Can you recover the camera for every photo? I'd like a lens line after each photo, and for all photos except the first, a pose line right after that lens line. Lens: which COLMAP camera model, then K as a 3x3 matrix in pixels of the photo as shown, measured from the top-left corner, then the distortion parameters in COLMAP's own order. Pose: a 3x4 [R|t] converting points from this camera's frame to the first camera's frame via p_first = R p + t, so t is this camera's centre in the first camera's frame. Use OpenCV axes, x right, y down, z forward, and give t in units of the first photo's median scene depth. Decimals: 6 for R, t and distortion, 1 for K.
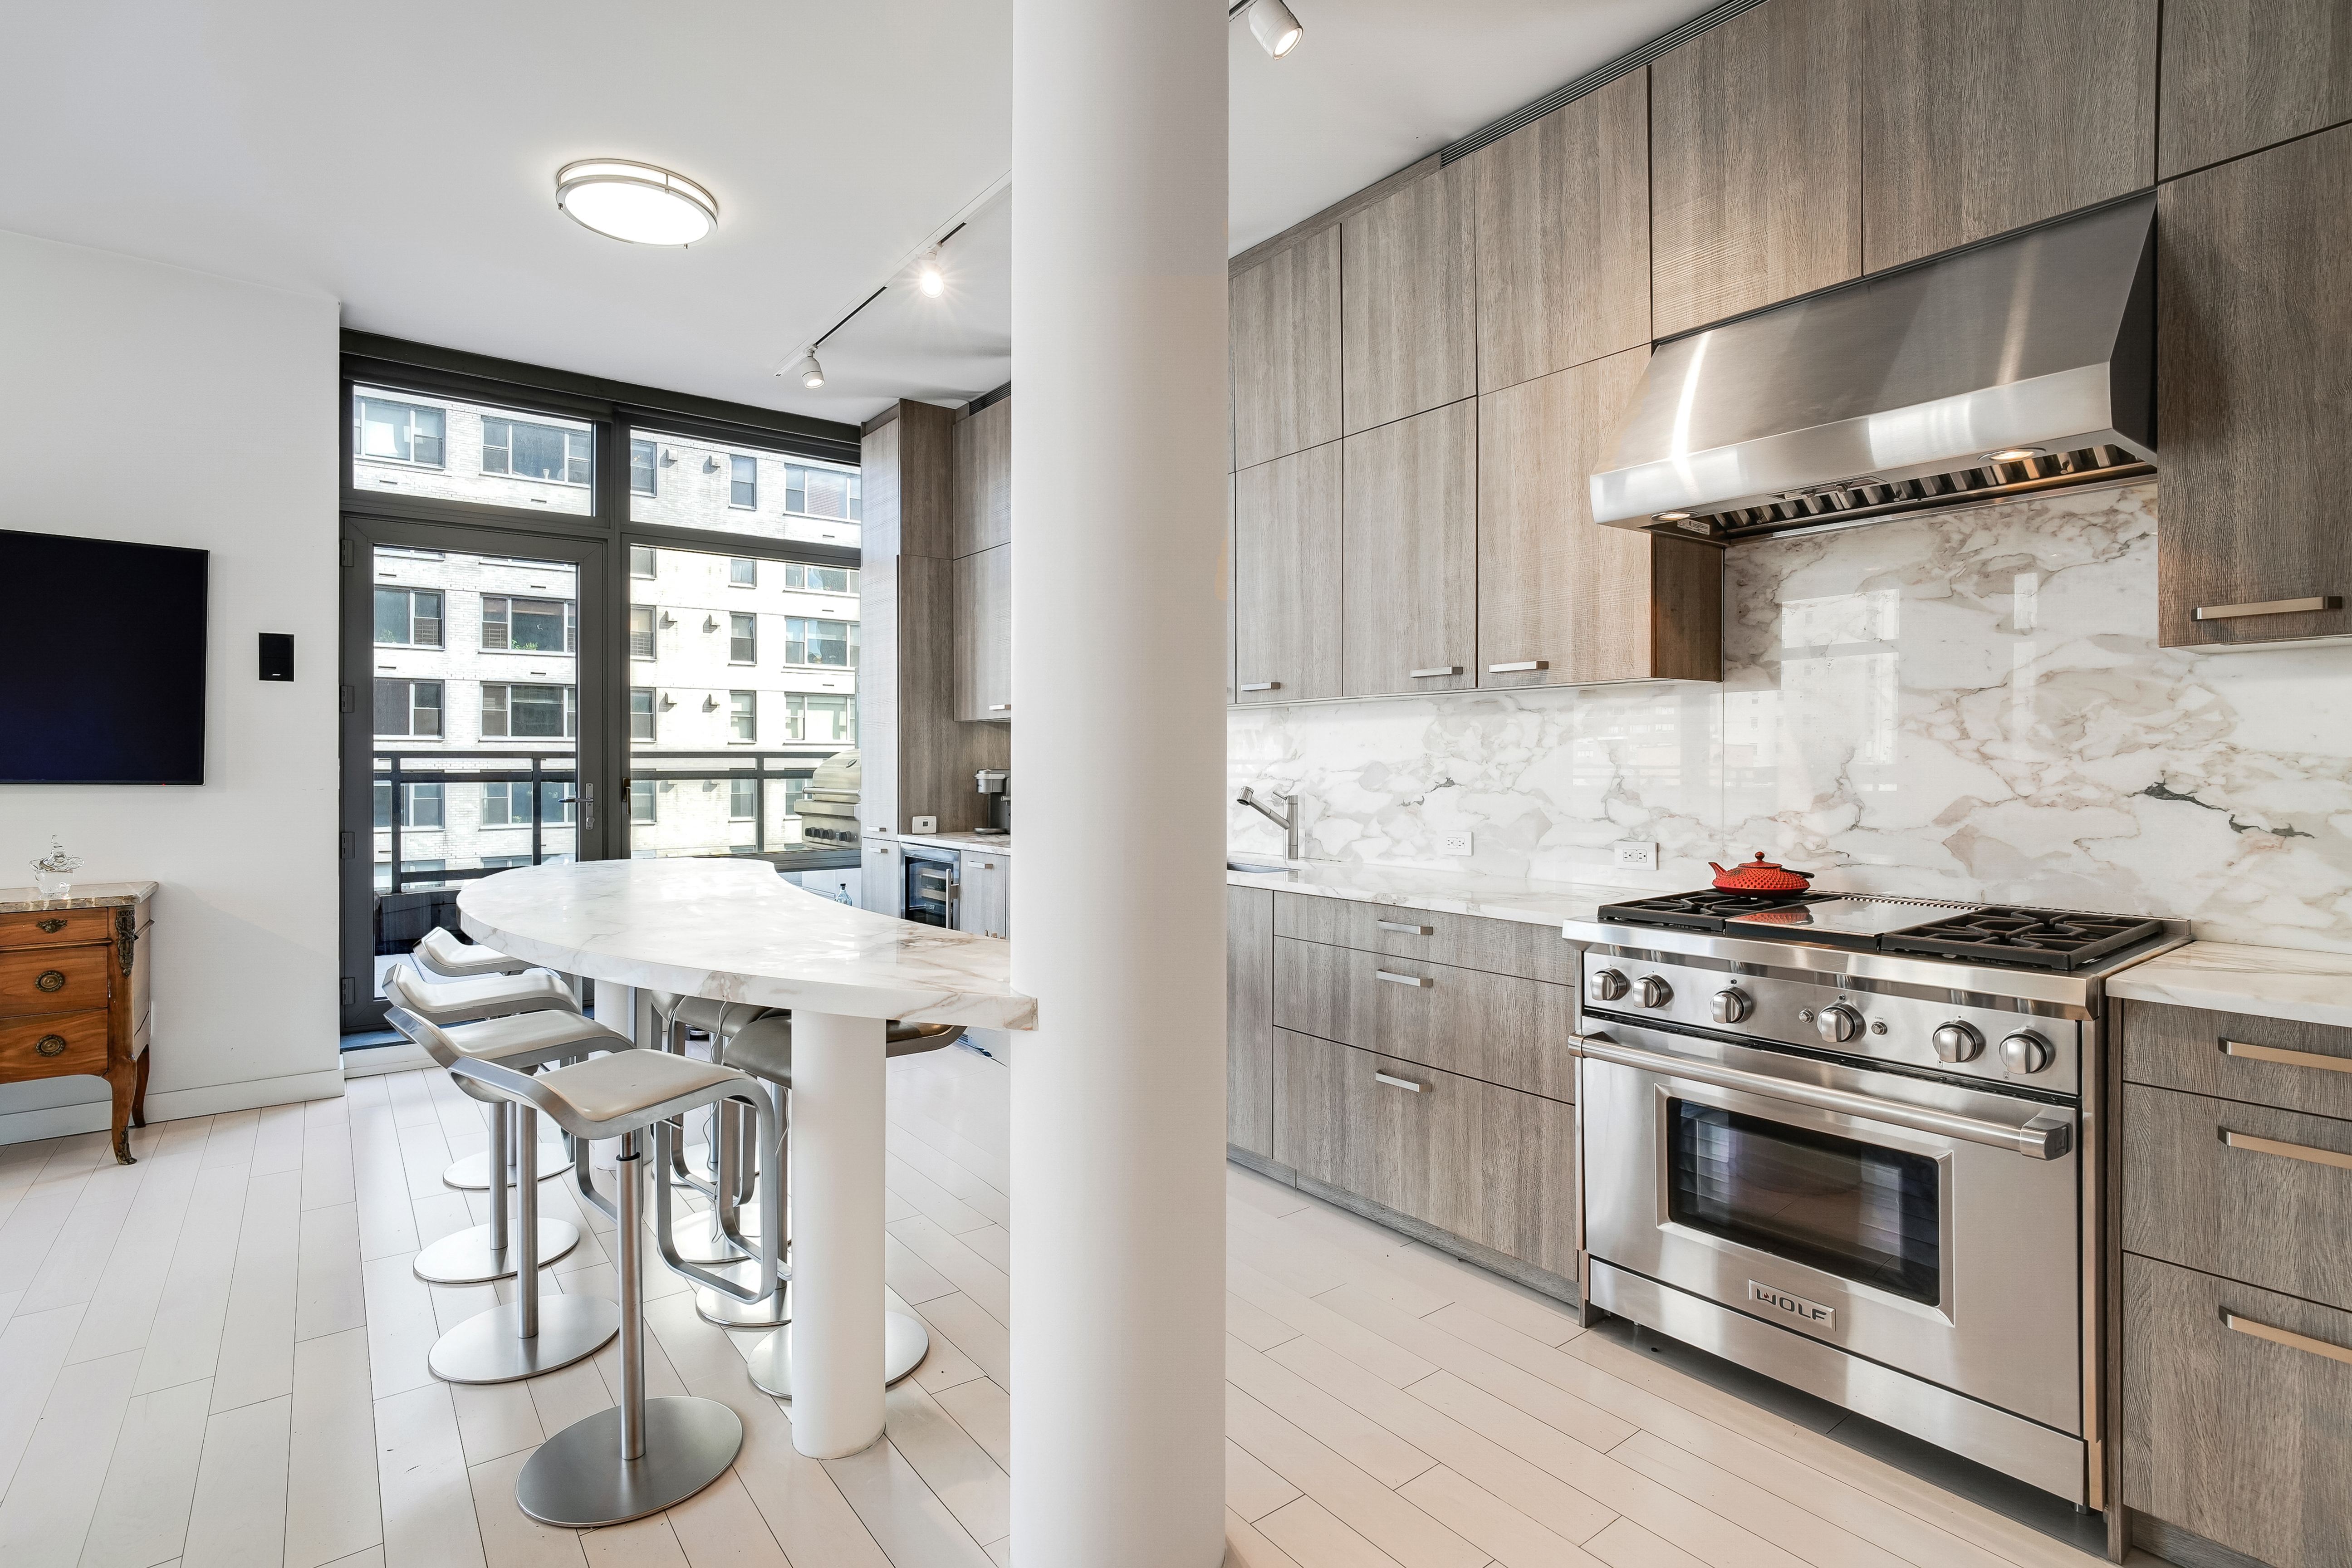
lens RADIAL K [[1112.4, 0, 1173.8], [0, 1112.4, 767.2], [0, 0, 1]] dist [-0.005321, -0.000957]
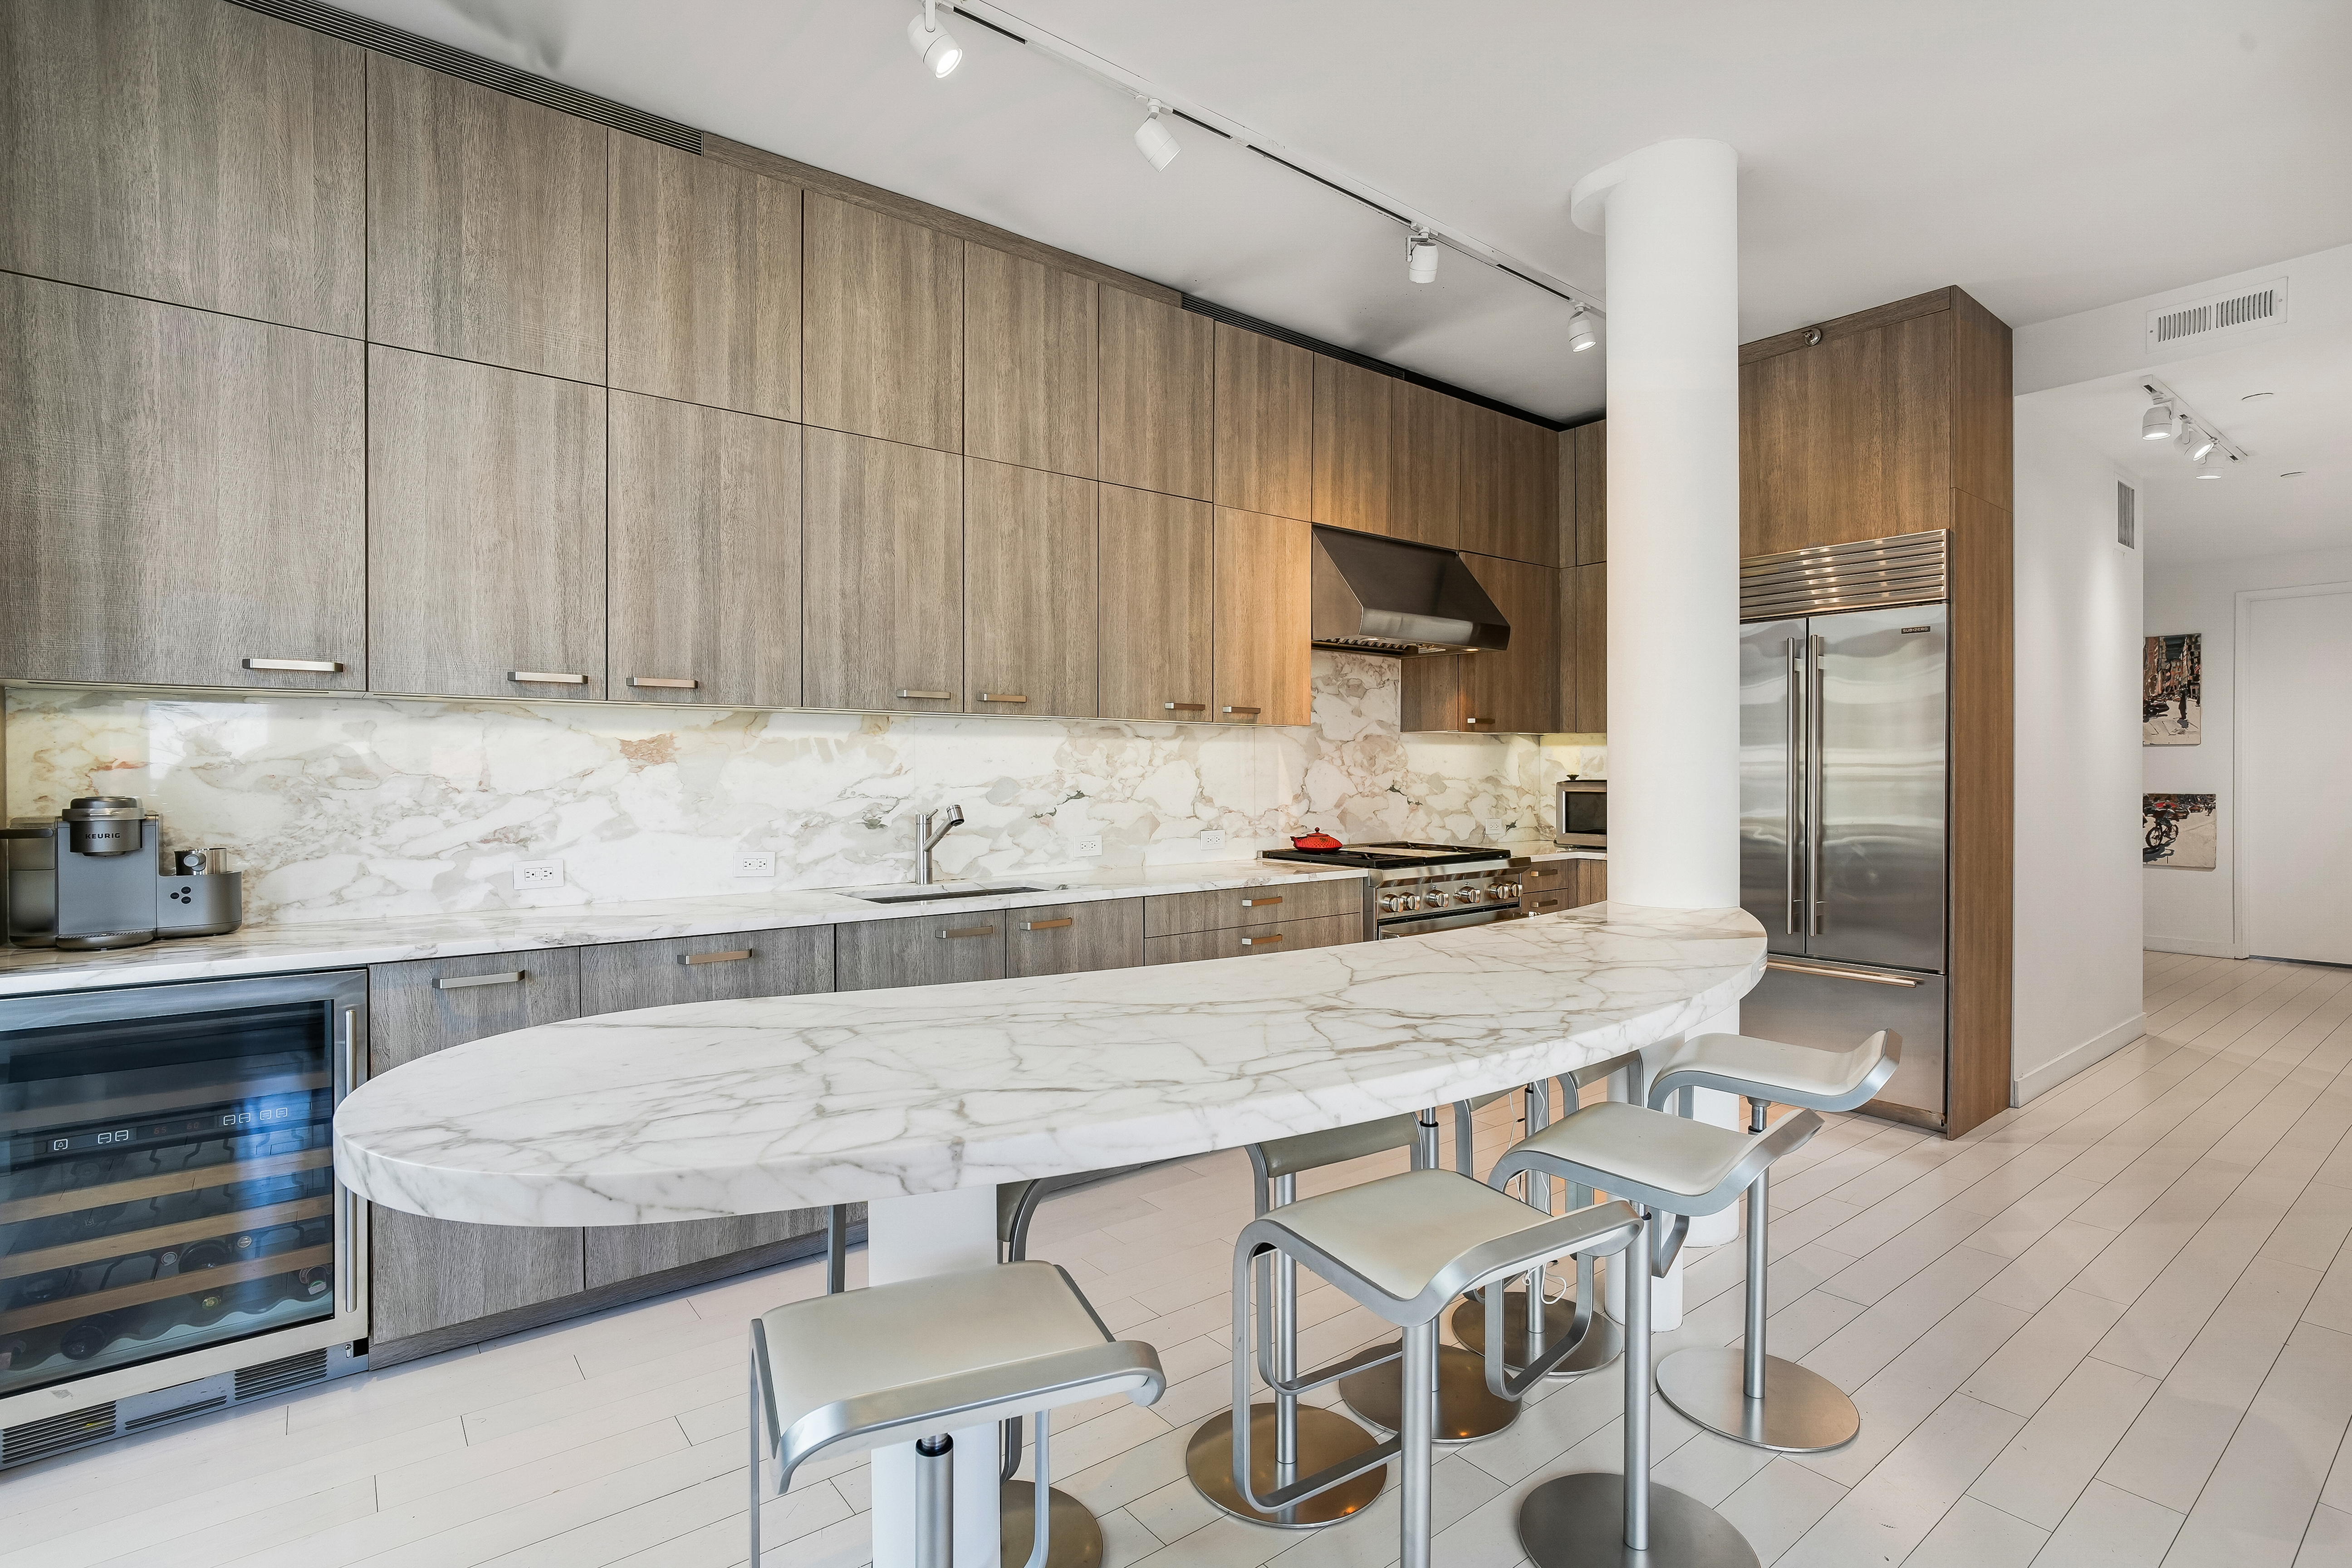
lens RADIAL K [[1112.4, 0, 1173.4], [0, 1112.4, 787.4], [0, 0, 1]] dist [-0.005321, -0.000957]
pose [[0.004049, -0.013961, 0.999894, -1.008156], [0.004059, 0.999895, 0.013944, -0.010896], [-0.999984, 0.004002, 0.004106, 0.985614]]
